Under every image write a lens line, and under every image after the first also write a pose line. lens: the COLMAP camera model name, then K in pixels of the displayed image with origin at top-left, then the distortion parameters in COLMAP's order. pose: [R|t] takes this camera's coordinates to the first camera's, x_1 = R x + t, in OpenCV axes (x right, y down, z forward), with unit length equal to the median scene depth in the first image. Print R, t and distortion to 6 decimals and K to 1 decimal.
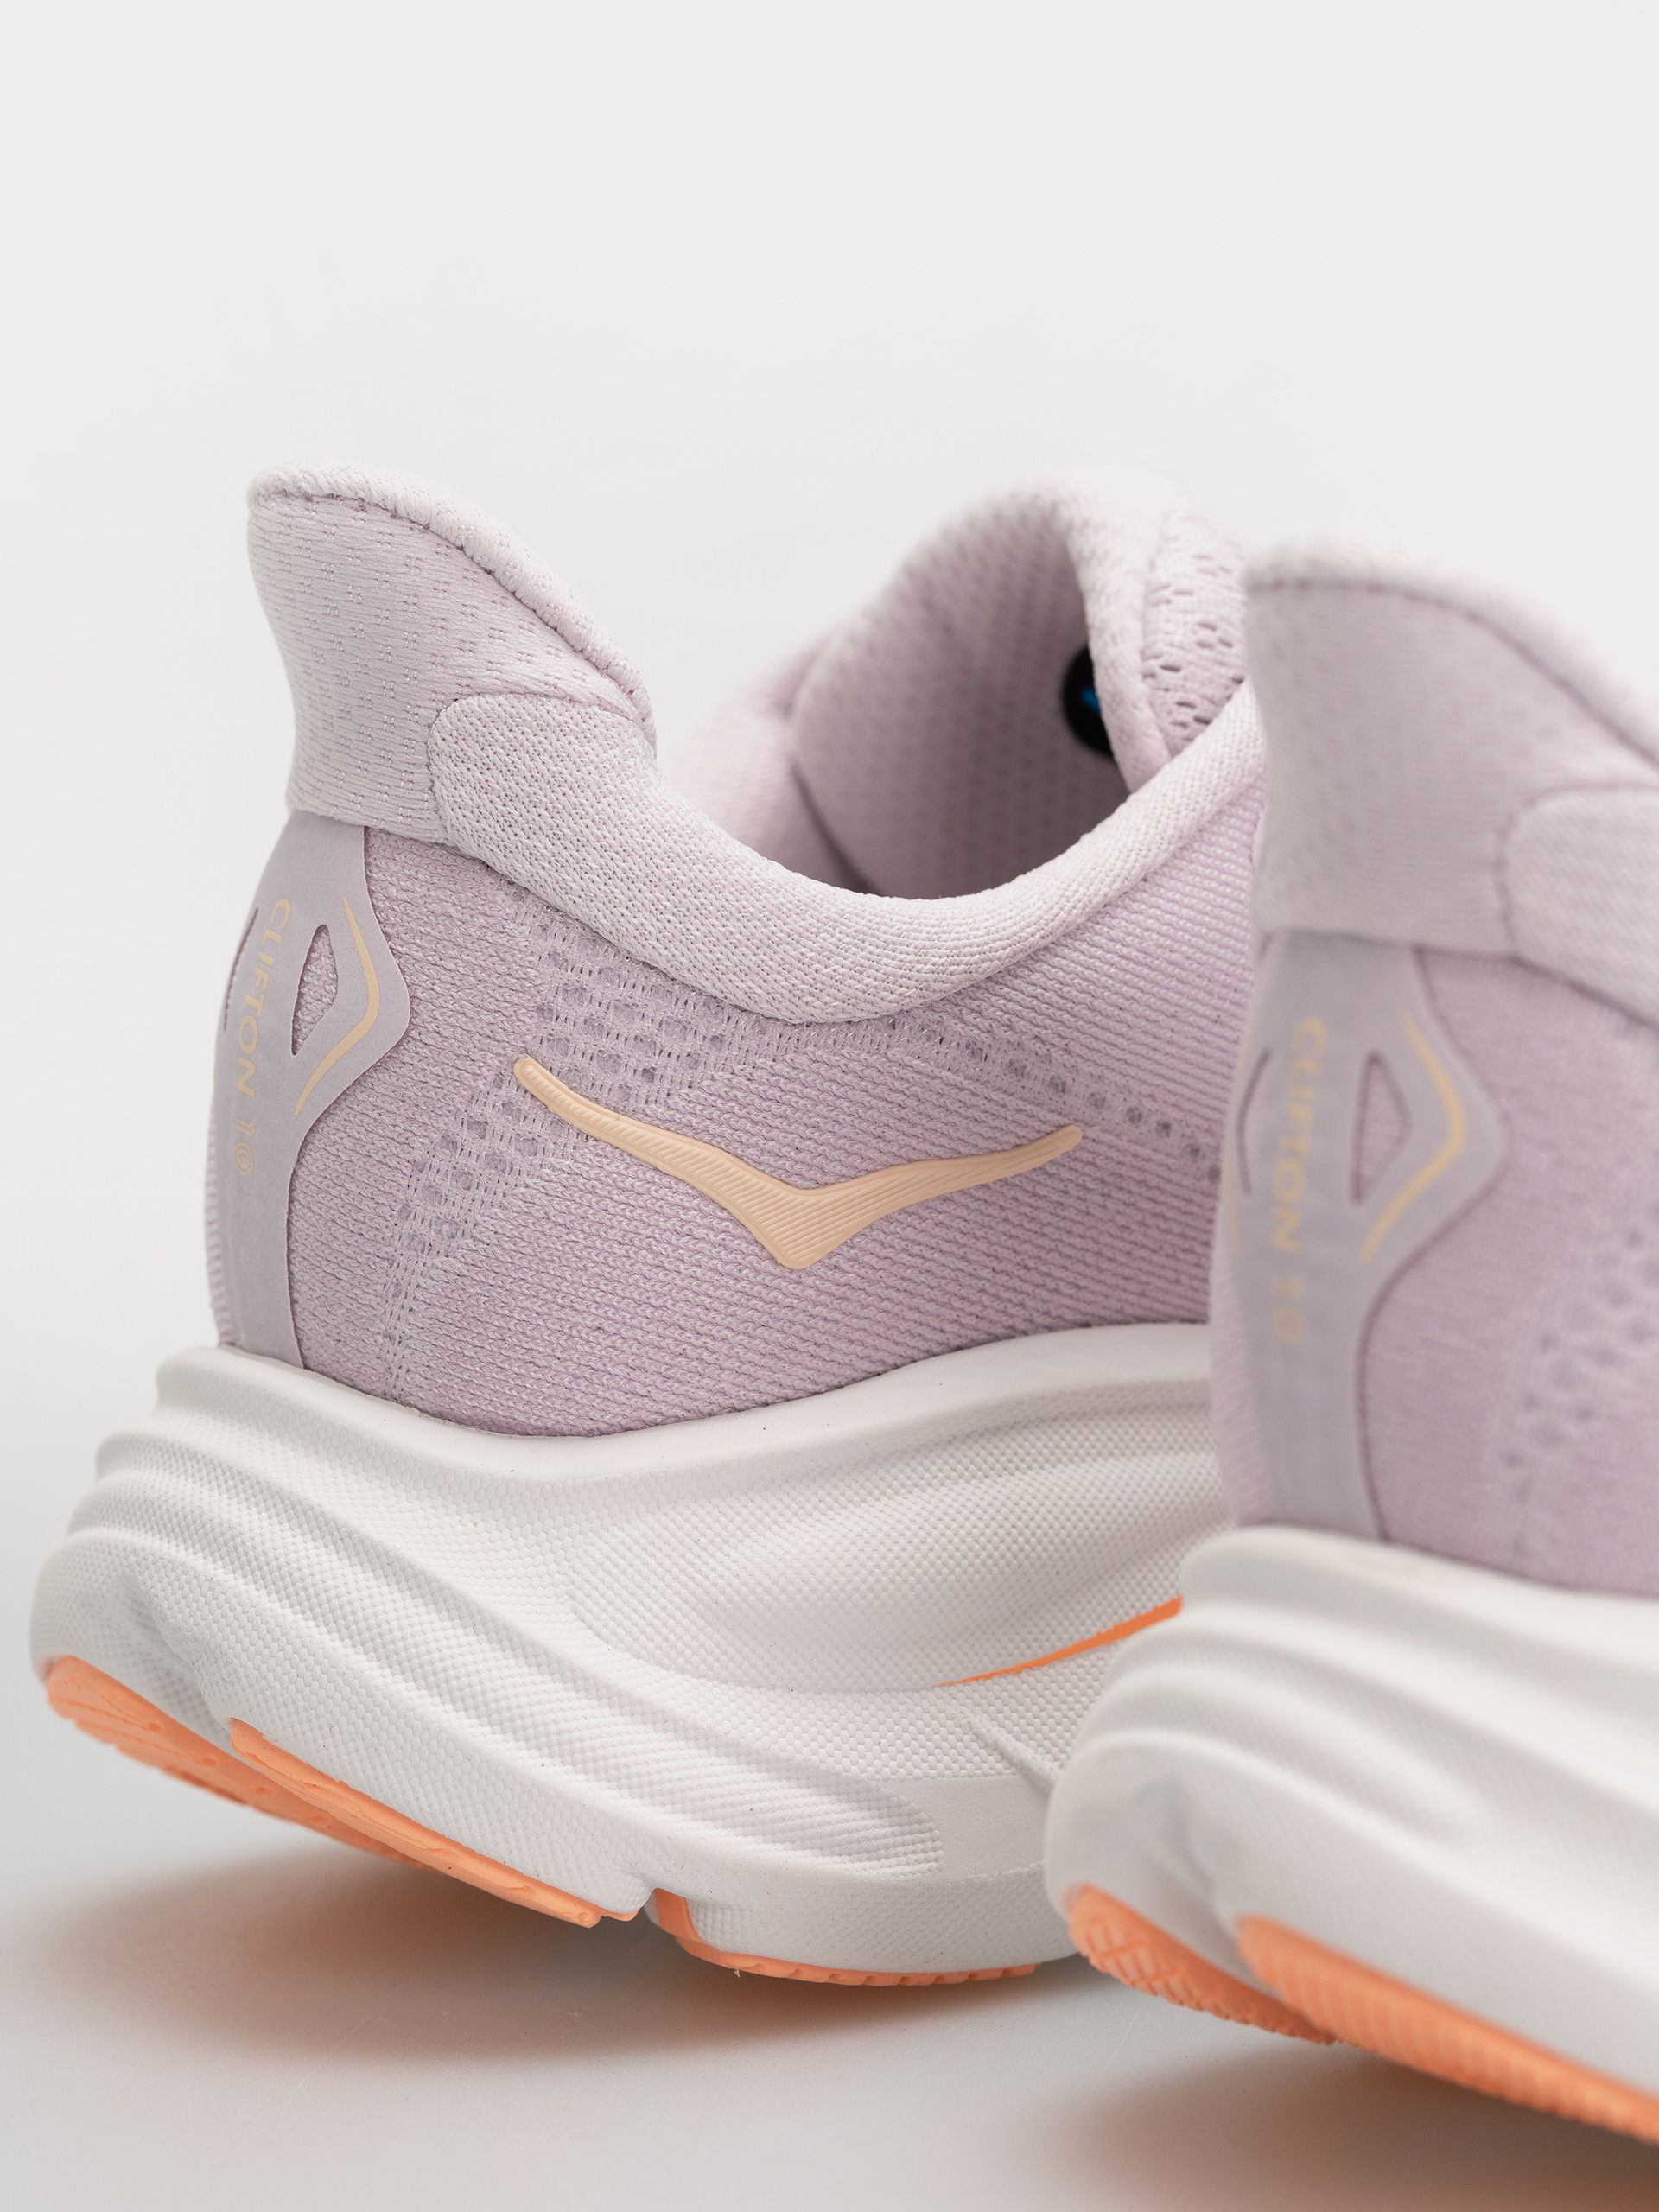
lens RADIAL K [[6772.9, 0, 828.9], [0, 6772.9, 1115.0], [0, 0, 1]] dist [0.127271, 0.000000]
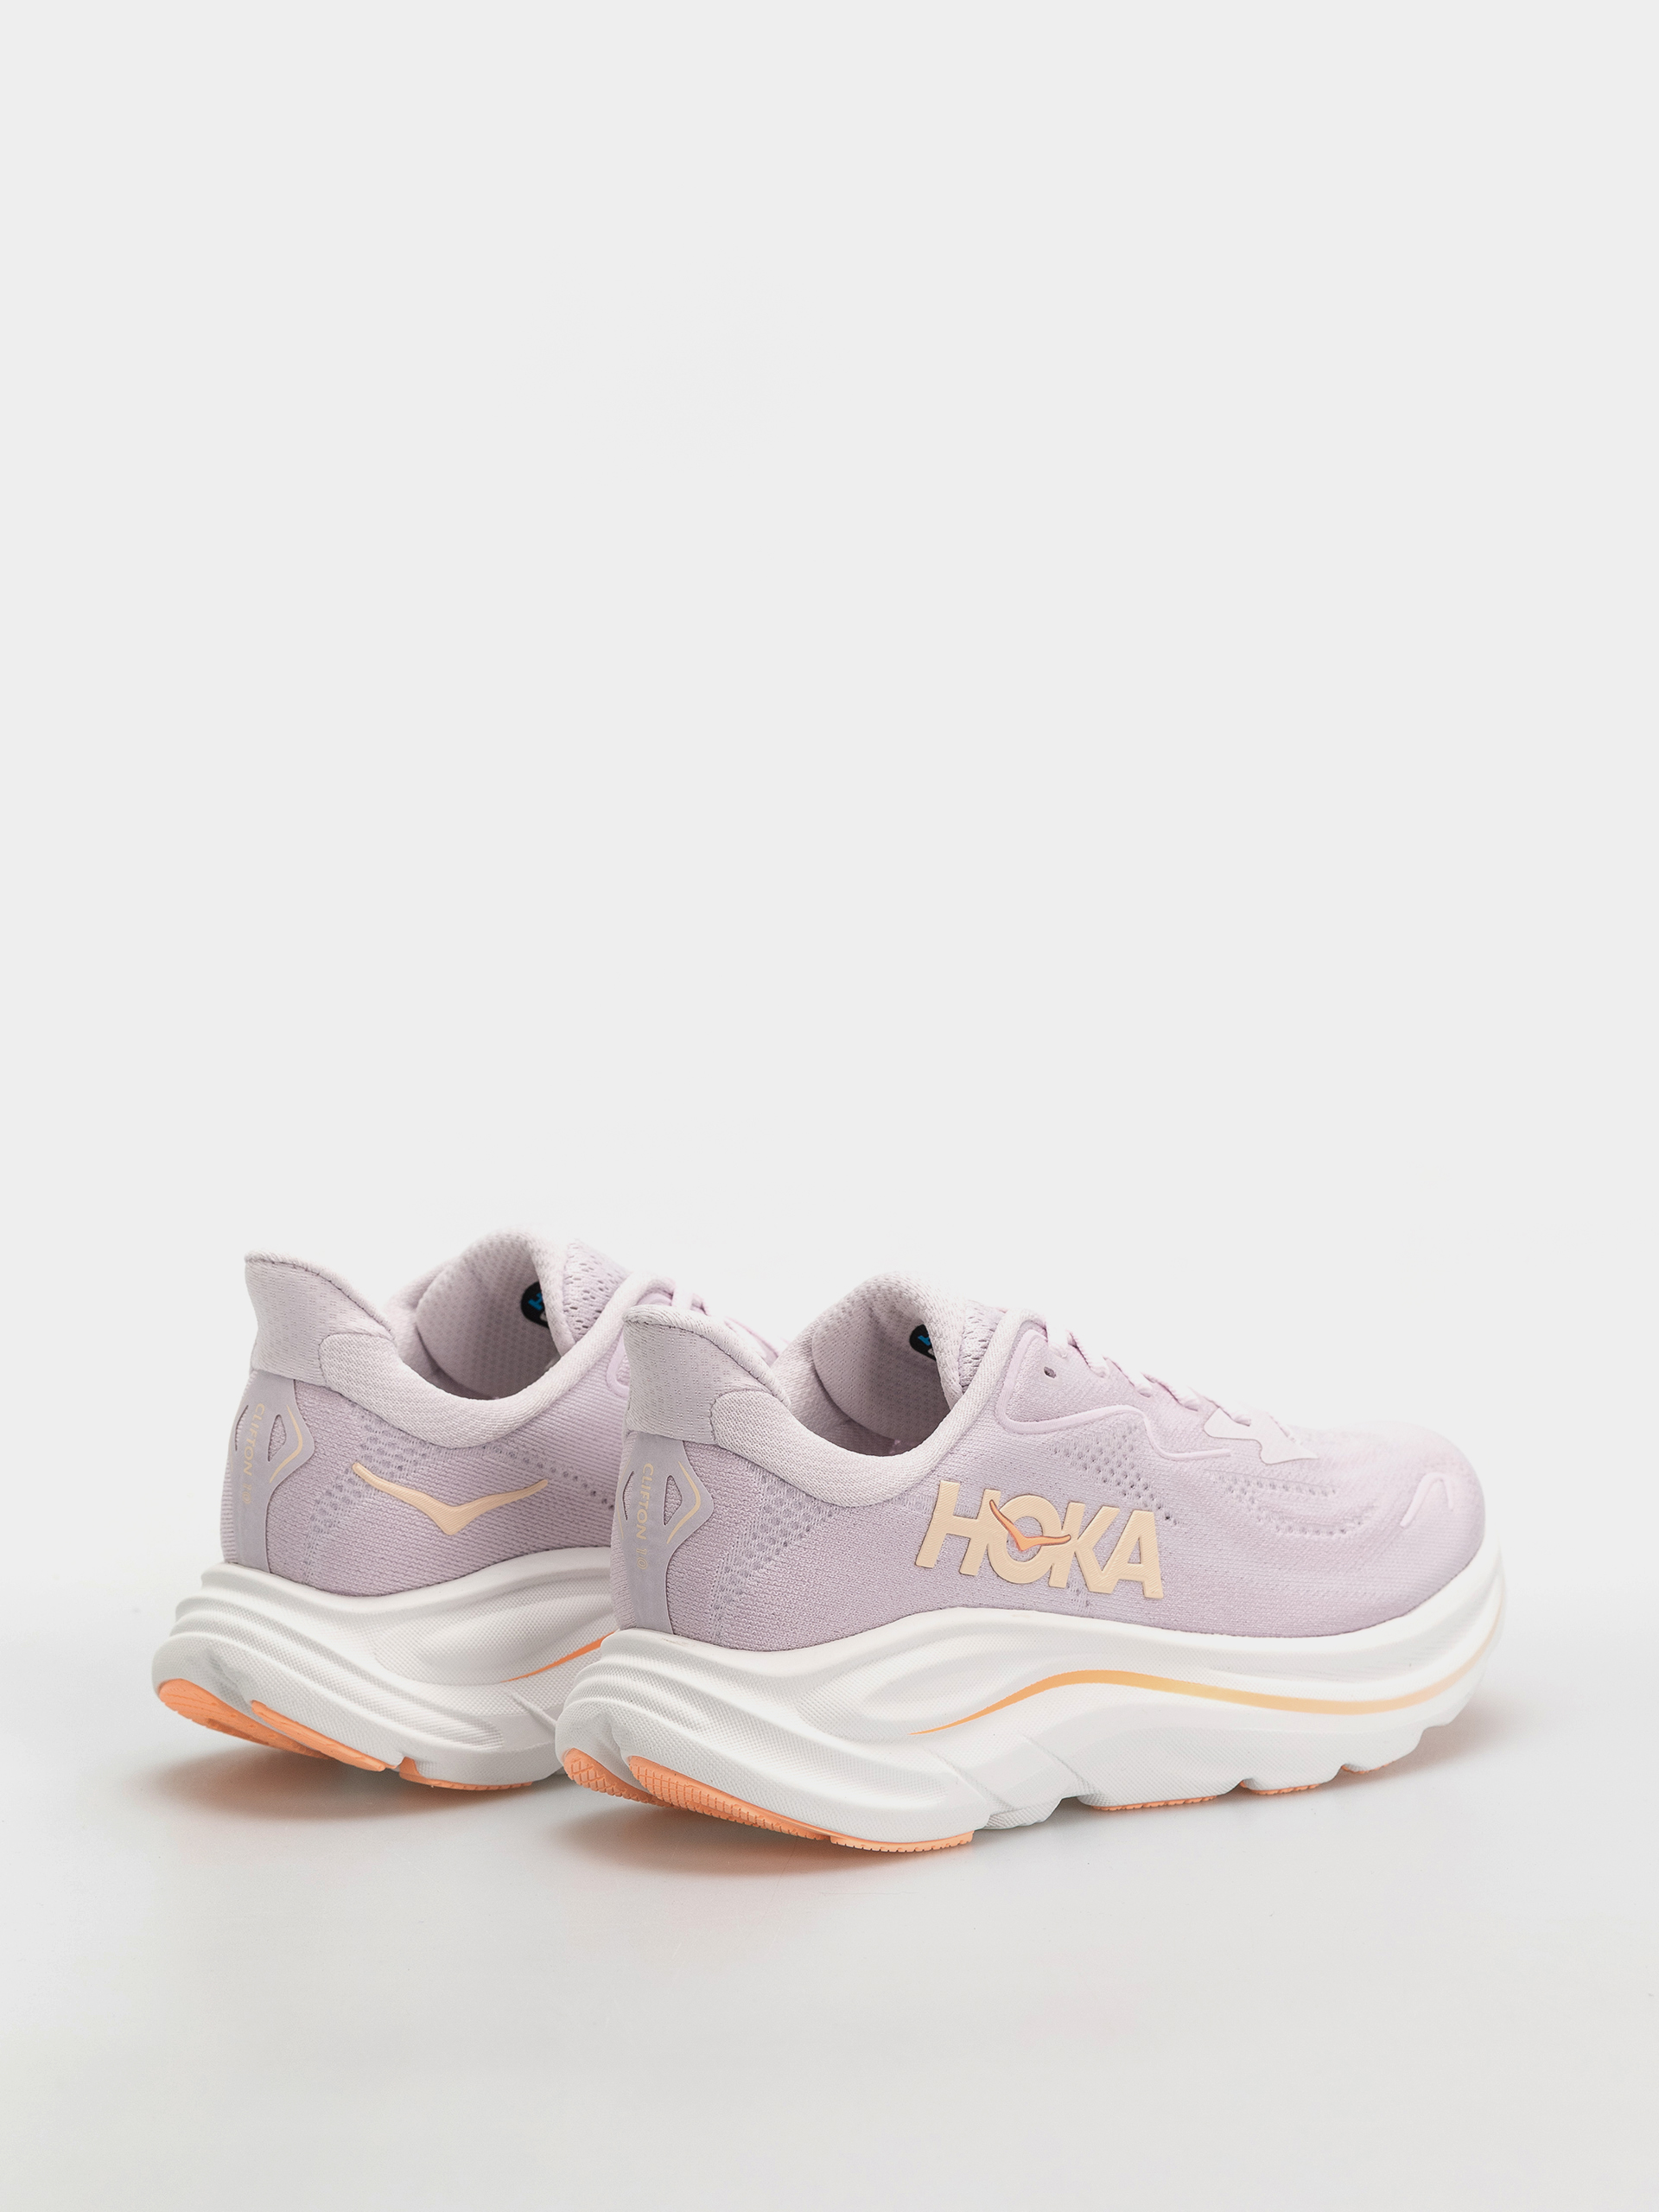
lens RADIAL K [[6772.9, 0, 822.2], [0, 6772.9, 1101.5], [0, 0, 1]] dist [0.127271, 0.000000]
pose [[0.987691, -0.011138, 0.156023, -0.289689], [0.009972, 0.999916, 0.008252, -0.178979], [-0.156102, -0.006595, 0.987719, -1.801032]]
